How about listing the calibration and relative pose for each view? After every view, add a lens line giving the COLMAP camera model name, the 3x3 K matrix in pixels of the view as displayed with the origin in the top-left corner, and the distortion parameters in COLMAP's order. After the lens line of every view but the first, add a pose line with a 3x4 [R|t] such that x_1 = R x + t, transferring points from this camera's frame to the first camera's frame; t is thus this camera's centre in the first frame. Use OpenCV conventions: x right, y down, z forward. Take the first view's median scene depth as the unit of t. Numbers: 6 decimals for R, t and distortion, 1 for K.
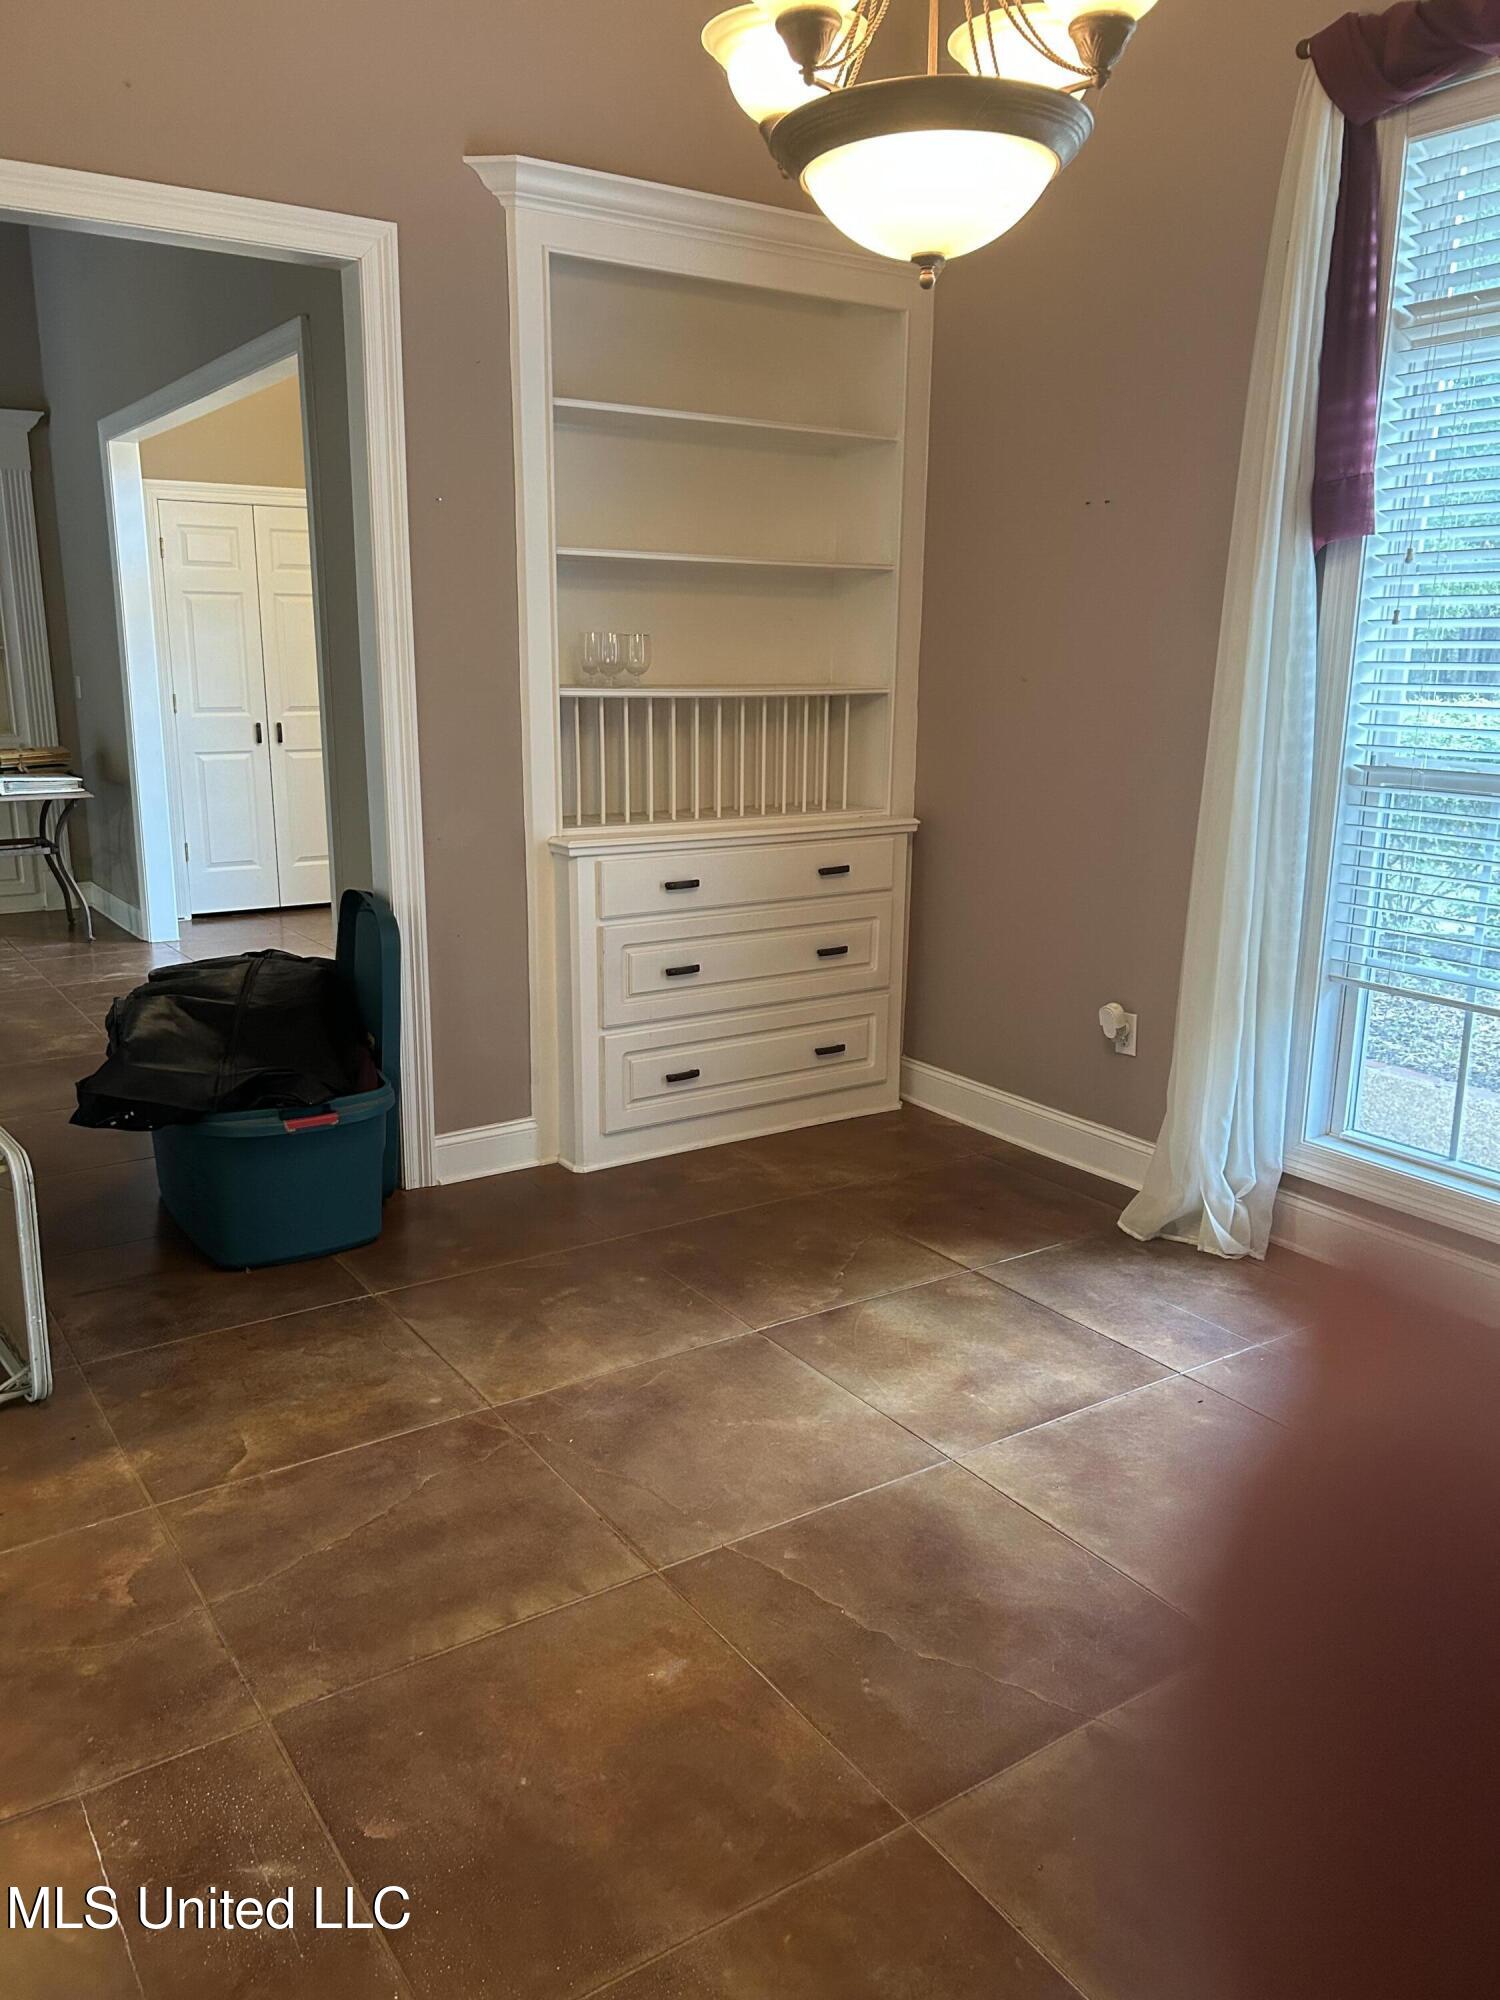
lens RADIAL K [[1513.3, 0, 746.3], [0, 1513.3, 997.7], [0, 0, 1]] dist [0.040093, -0.044321]
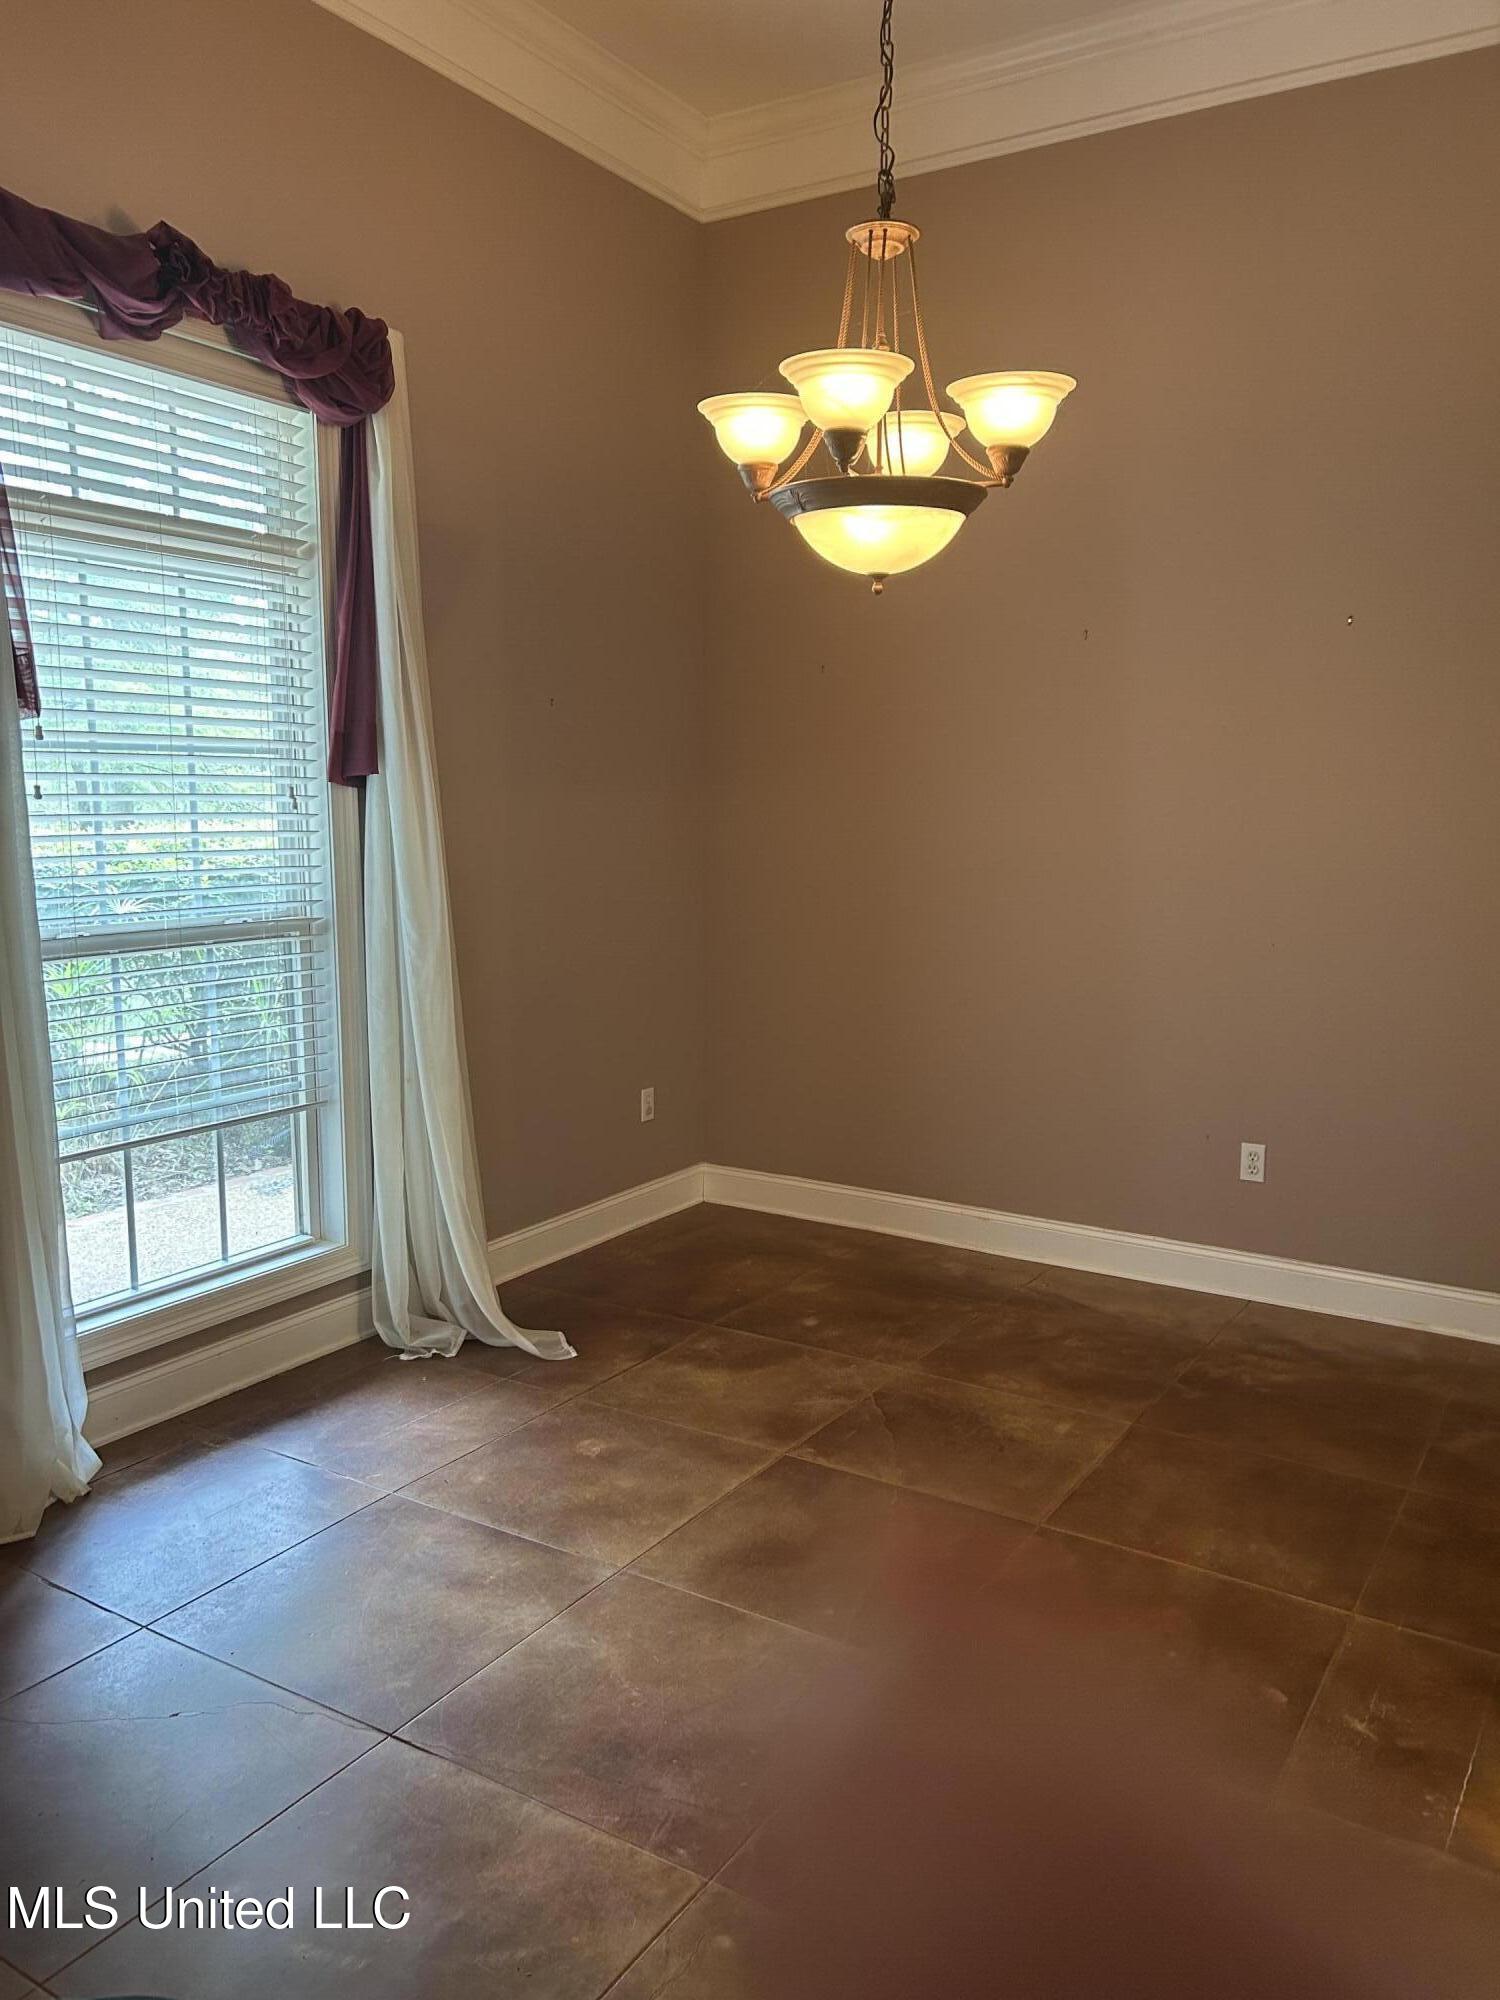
lens RADIAL K [[1513.3, 0, 748.1], [0, 1513.3, 1005.2], [0, 0, 1]] dist [0.040093, -0.044321]
pose [[-0.404397, -0.140727, 0.903692, -0.772080], [0.197535, 0.951330, 0.236541, -0.297718], [-0.892997, 0.274167, -0.356916, 1.116955]]
